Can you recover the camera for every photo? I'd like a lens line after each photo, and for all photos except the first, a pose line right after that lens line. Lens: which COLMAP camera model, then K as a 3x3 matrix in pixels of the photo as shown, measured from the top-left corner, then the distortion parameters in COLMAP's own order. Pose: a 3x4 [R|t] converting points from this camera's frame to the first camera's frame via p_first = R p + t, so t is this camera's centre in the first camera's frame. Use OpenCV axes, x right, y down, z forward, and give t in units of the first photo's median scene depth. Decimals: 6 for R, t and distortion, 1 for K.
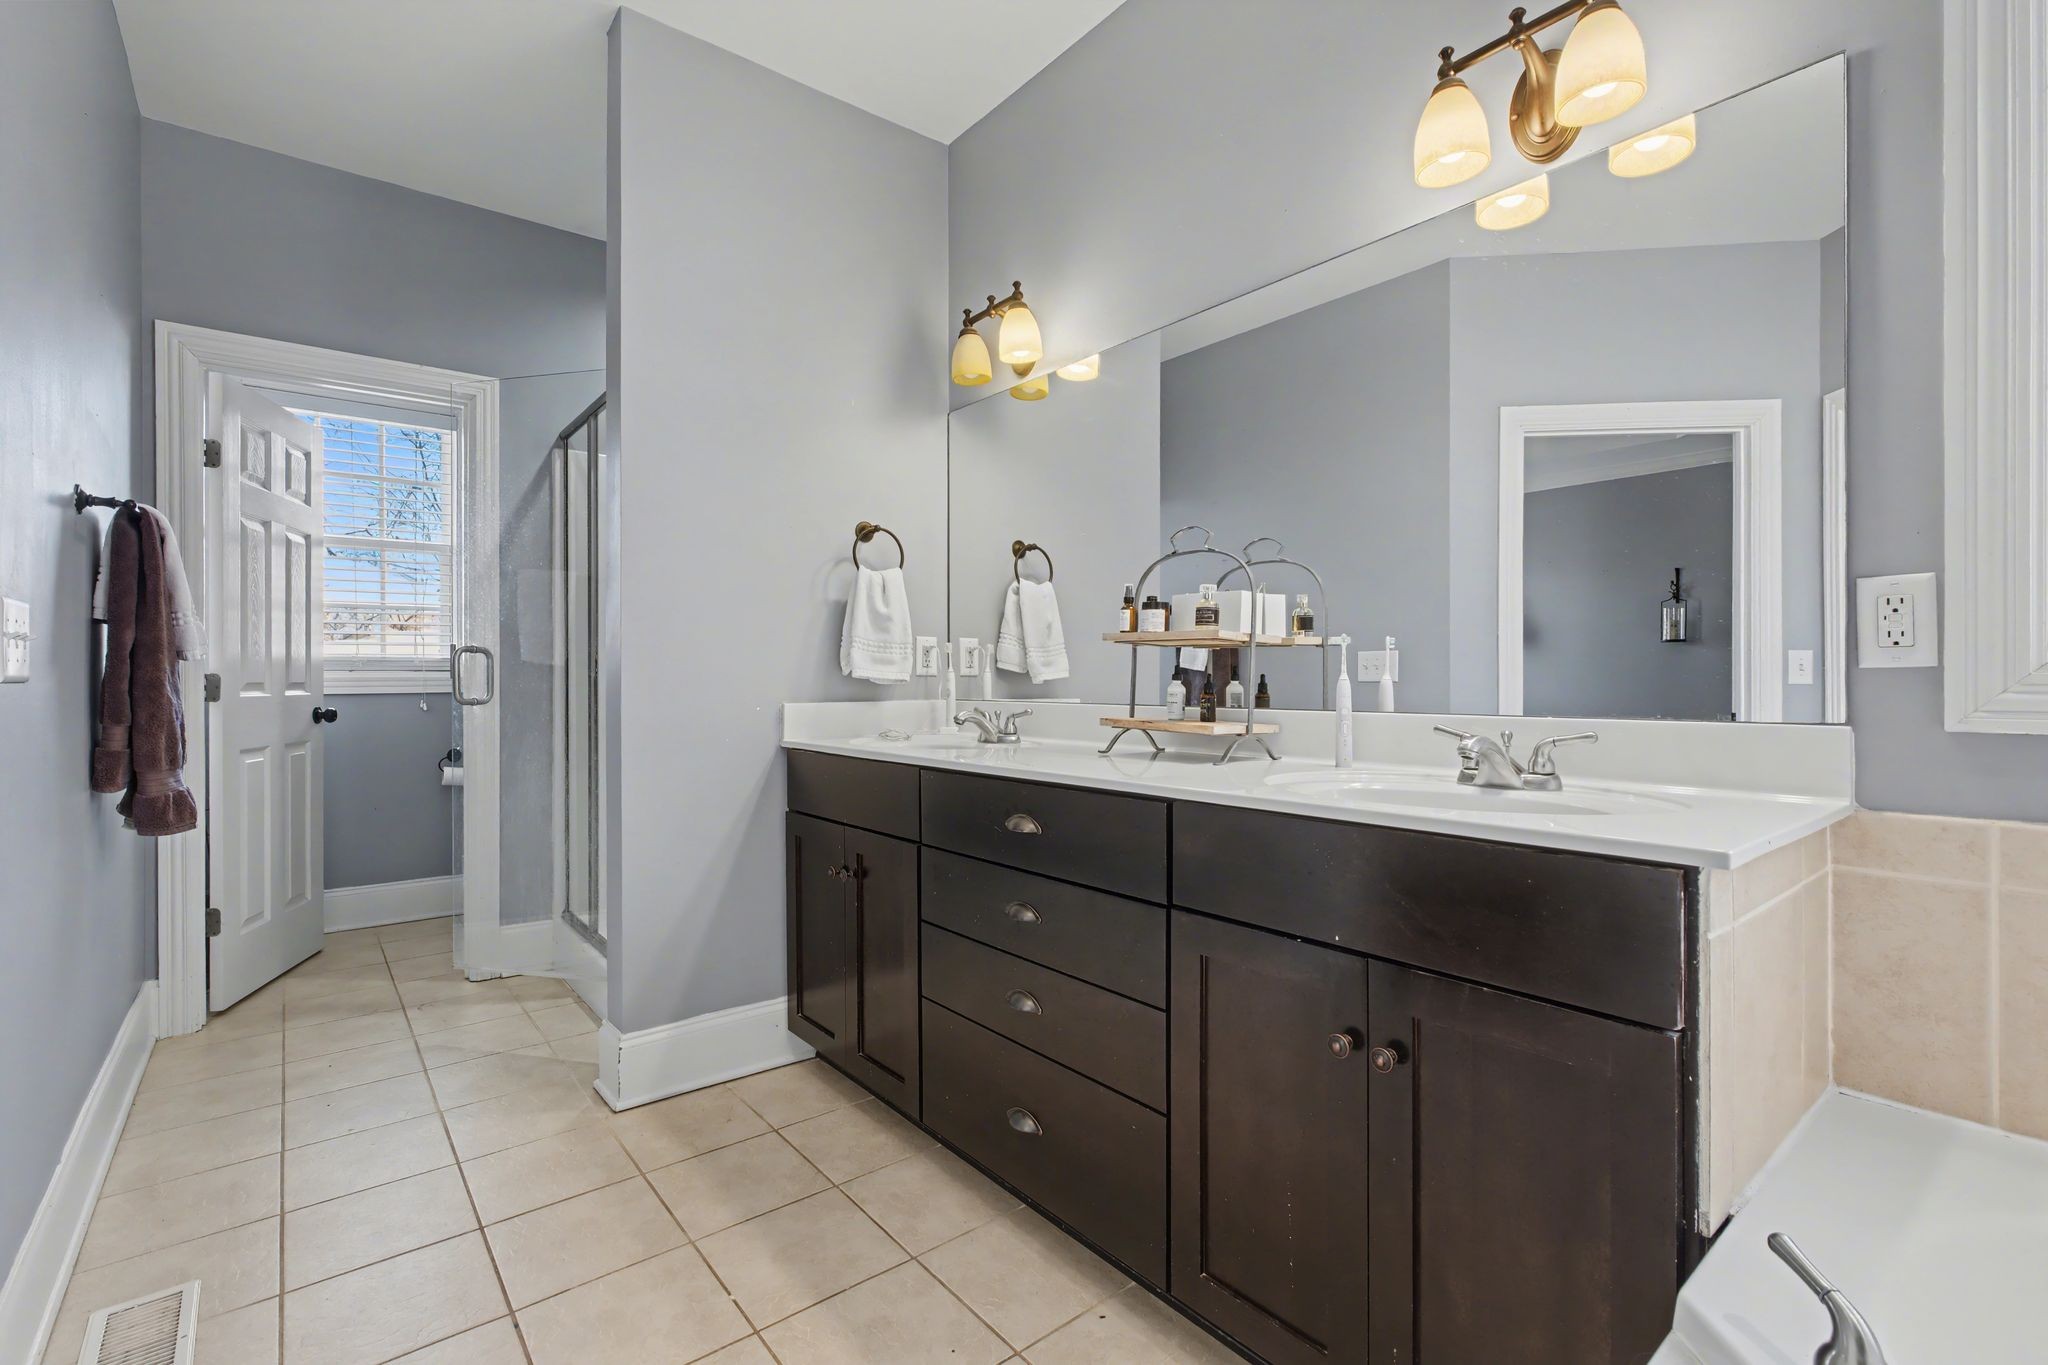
lens RADIAL K [[920.7, 0, 1027.0], [0, 920.7, 681.7], [0, 0, 1]] dist [-0.008497, 0.000911]
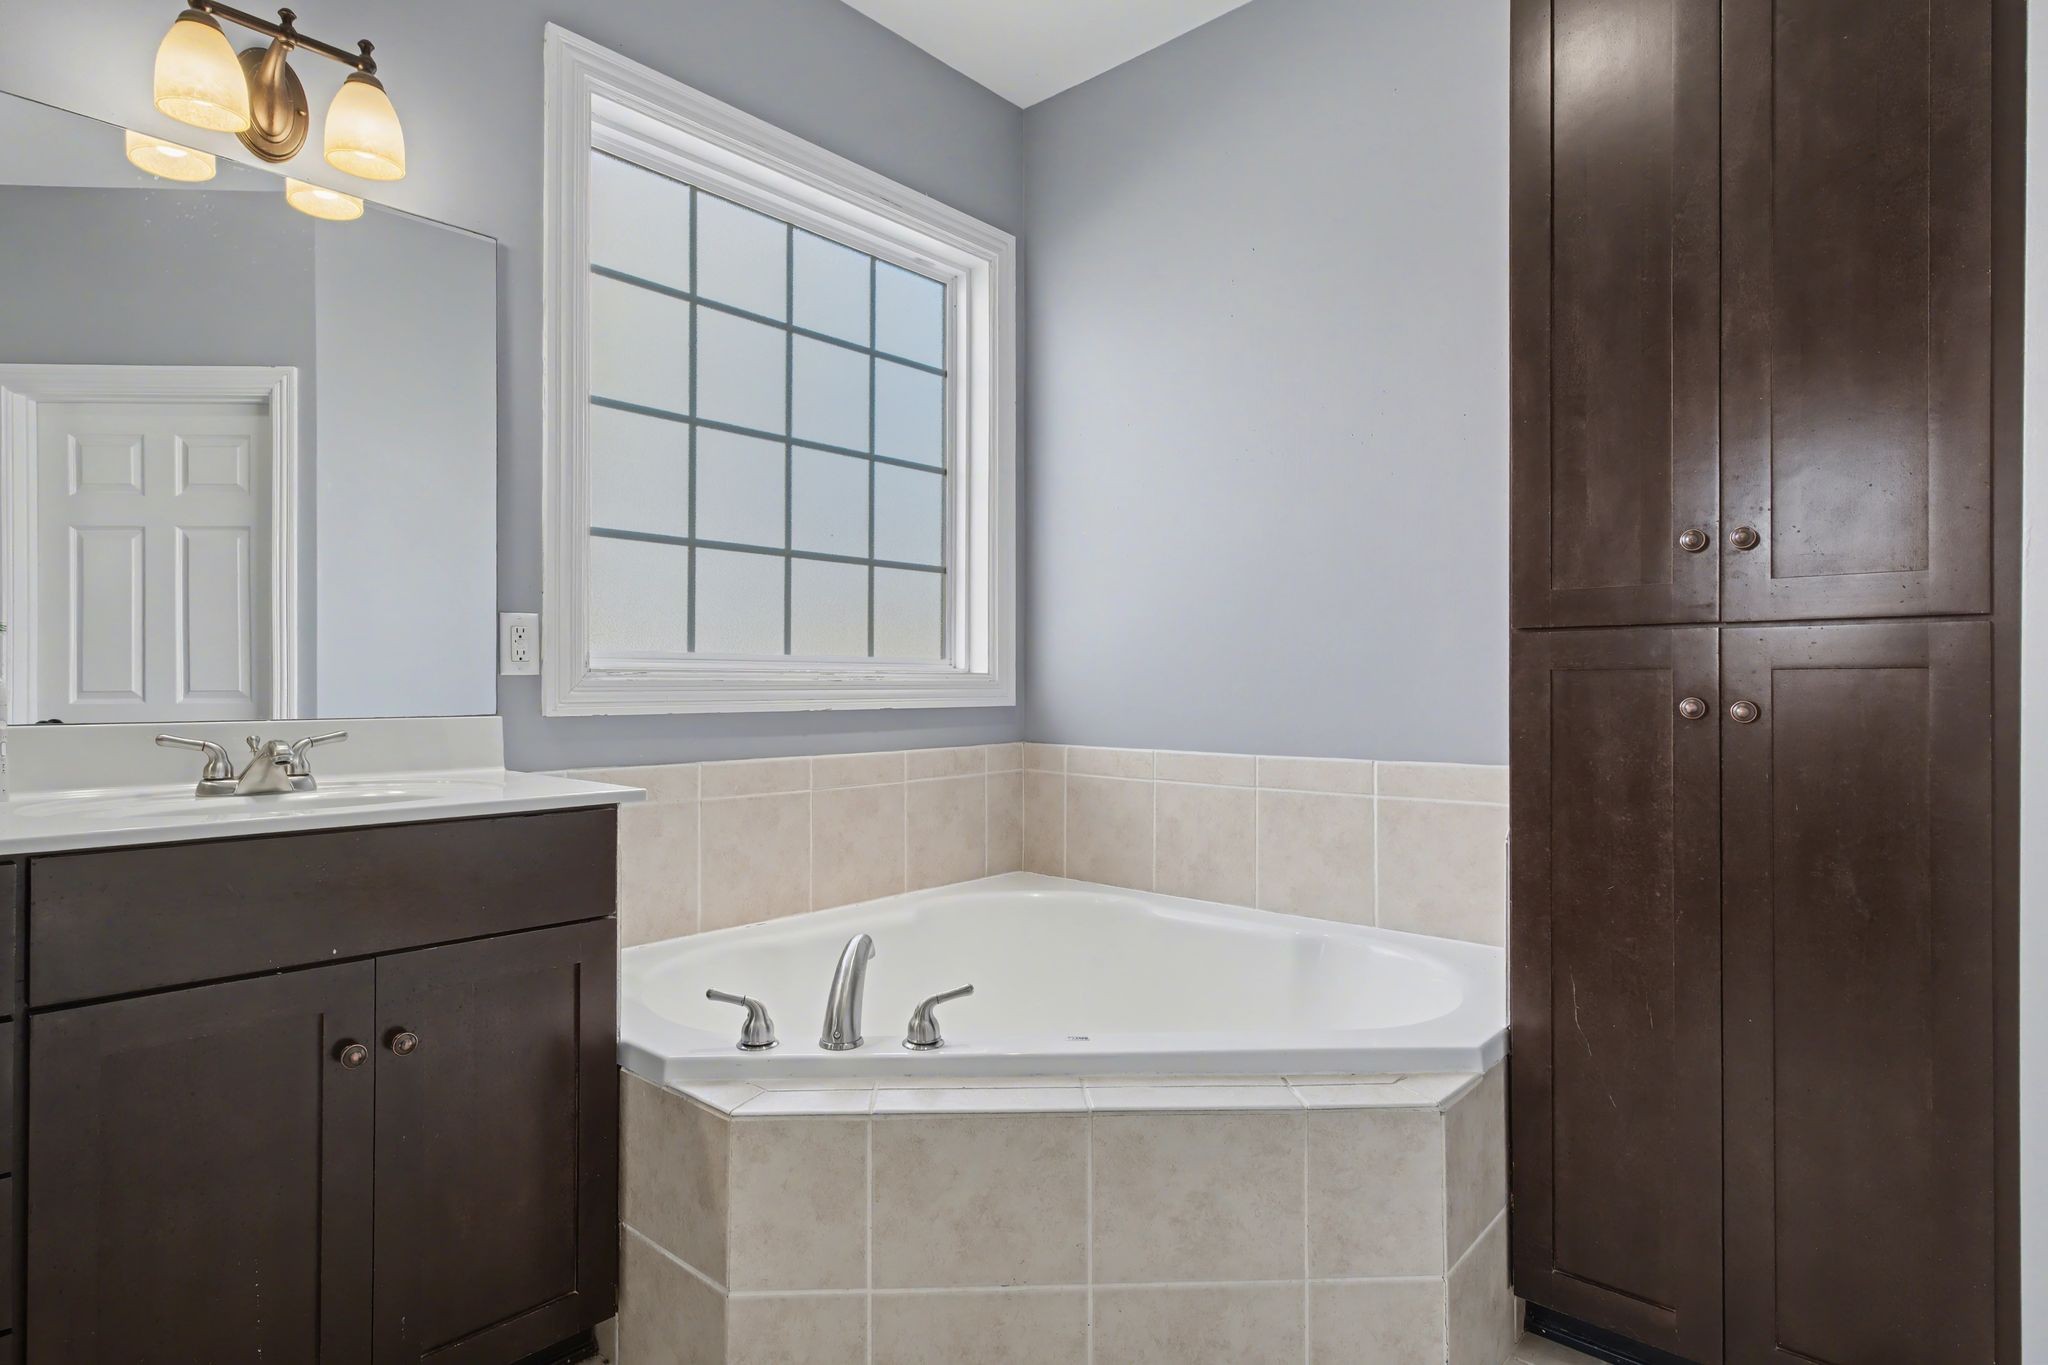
lens RADIAL K [[1040.0, 0, 1026.4], [0, 1040.0, 684.0], [0, 0, 1]] dist [0.004969, 0.003669]
pose [[-0.155733, 0.004631, 0.987788, -0.829013], [0.004767, 0.999981, -0.003936, 0.009146], [-0.987788, 0.004096, -0.155752, 0.447098]]
